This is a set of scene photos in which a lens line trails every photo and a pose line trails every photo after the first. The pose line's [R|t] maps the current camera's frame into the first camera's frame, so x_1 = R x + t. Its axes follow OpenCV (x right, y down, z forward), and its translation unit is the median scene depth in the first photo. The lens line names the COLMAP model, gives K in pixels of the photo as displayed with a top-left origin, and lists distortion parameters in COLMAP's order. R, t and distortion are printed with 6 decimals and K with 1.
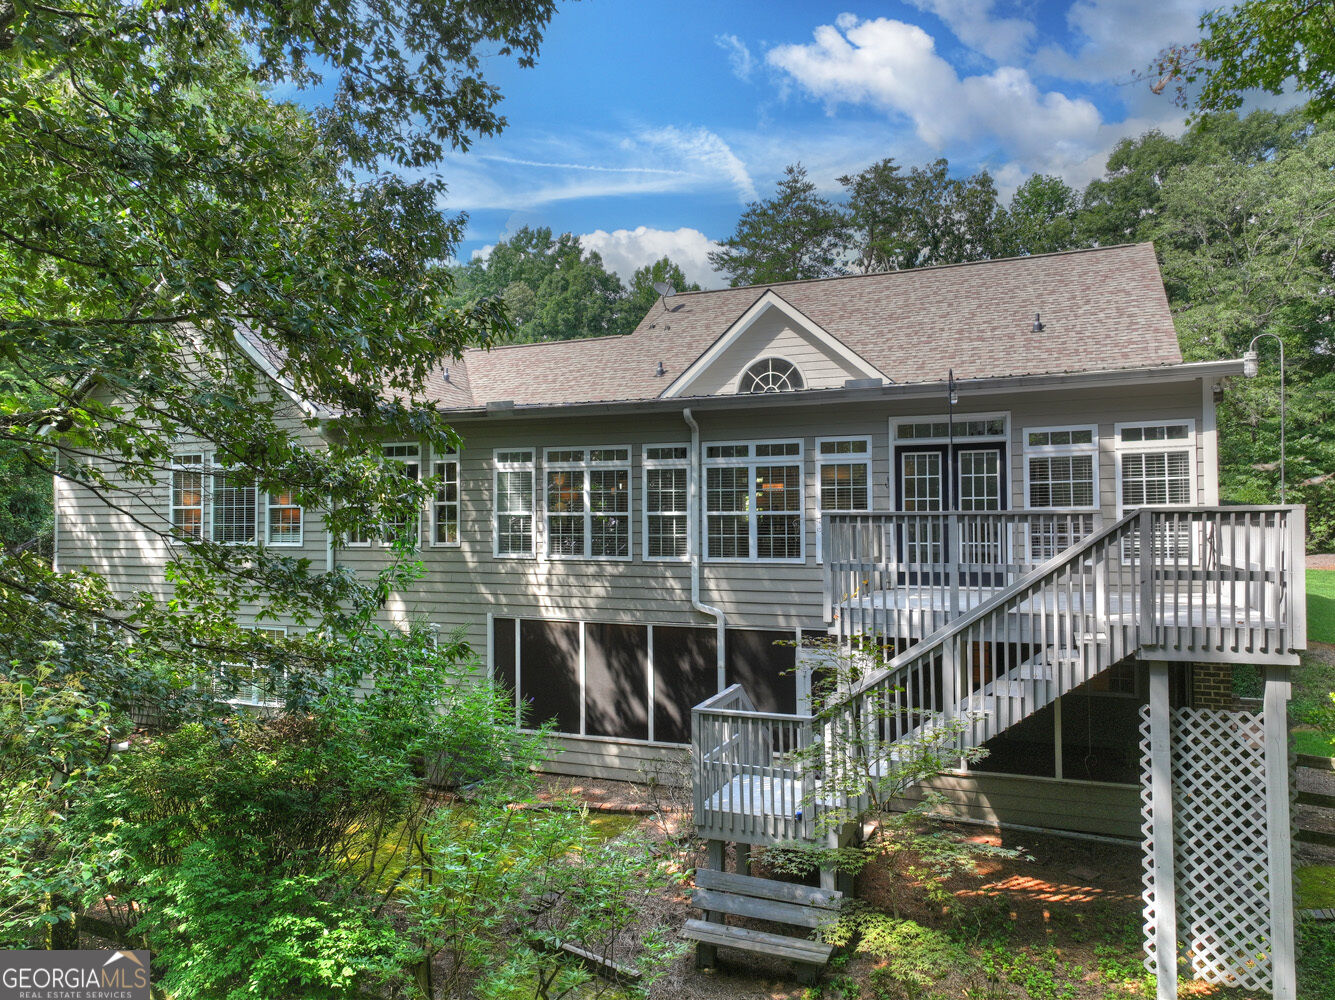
lens RADIAL K [[938.1, 0, 667.5], [0, 938.1, 500.0], [0, 0, 1]] dist [-0.003466, 0.023120]
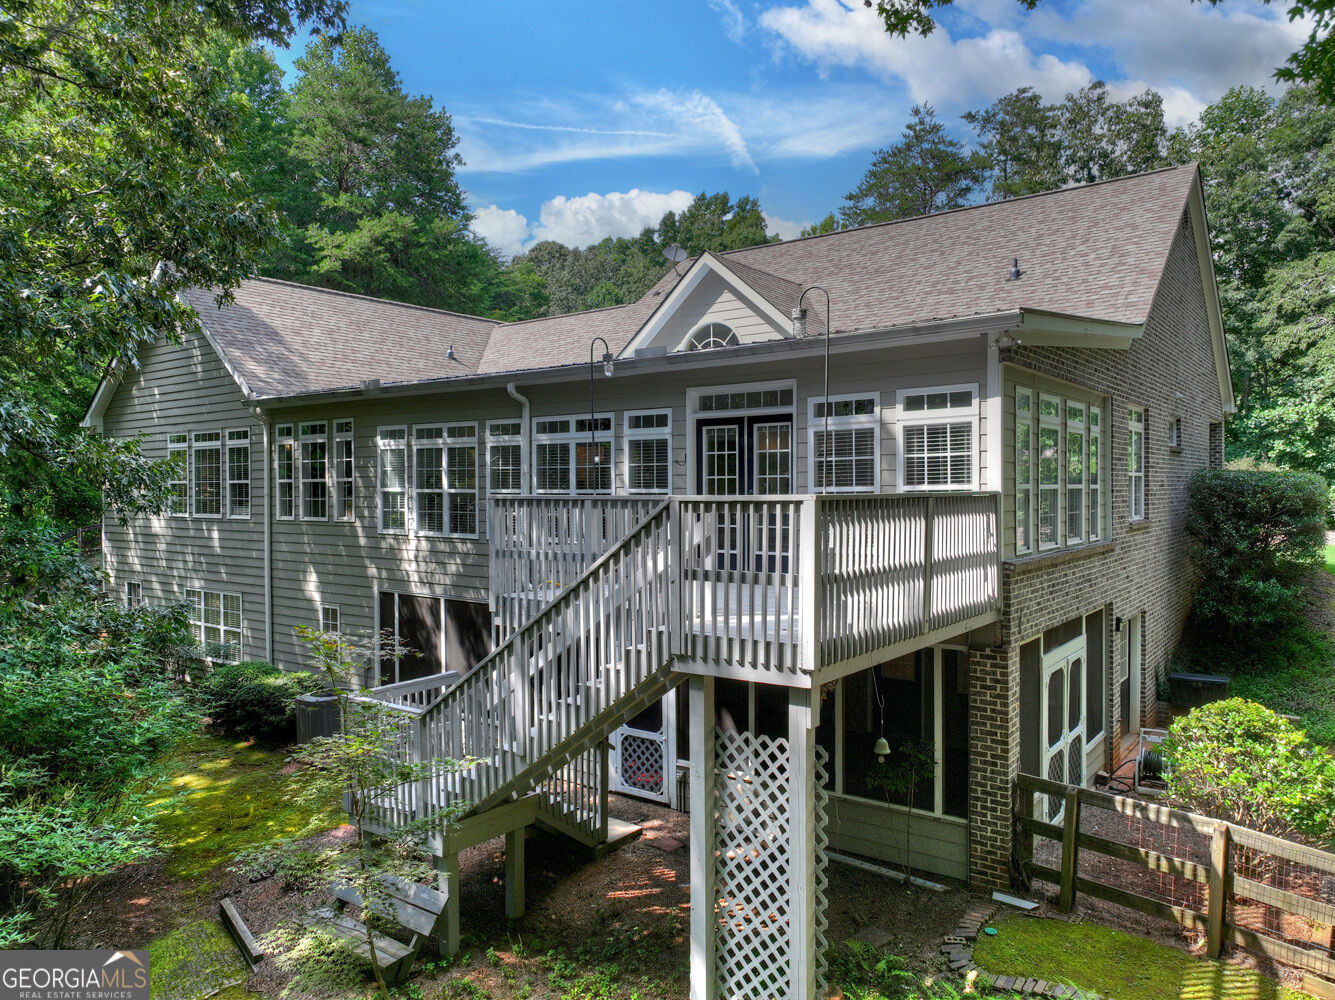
lens RADIAL K [[938.1, 0, 667.5], [0, 938.1, 500.0], [0, 0, 1]] dist [-0.003466, 0.023120]
pose [[0.967715, 0.005082, -0.251997, 0.399897], [0.004153, 0.999340, 0.036101, -0.010886], [0.252014, -0.035982, 0.967054, 0.093275]]
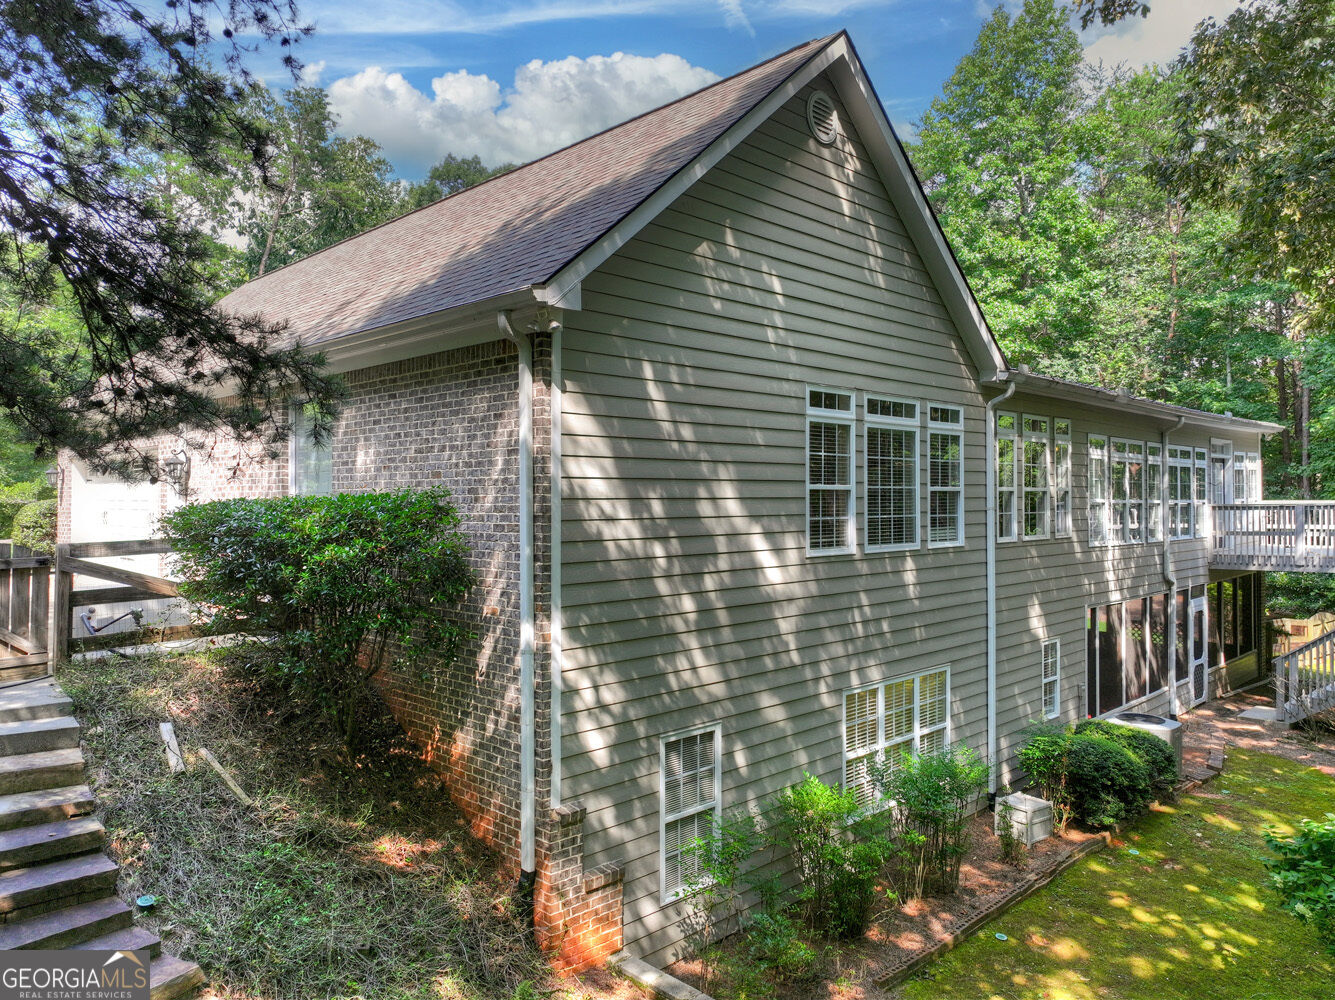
lens RADIAL K [[938.1, 0, 667.5], [0, 938.1, 500.0], [0, 0, 1]] dist [-0.003466, 0.023120]
pose [[0.384428, 0.001714, 0.923154, -1.308590], [-0.023095, 0.999703, 0.007761, 0.016898], [-0.922866, -0.024303, 0.384353, 1.080904]]
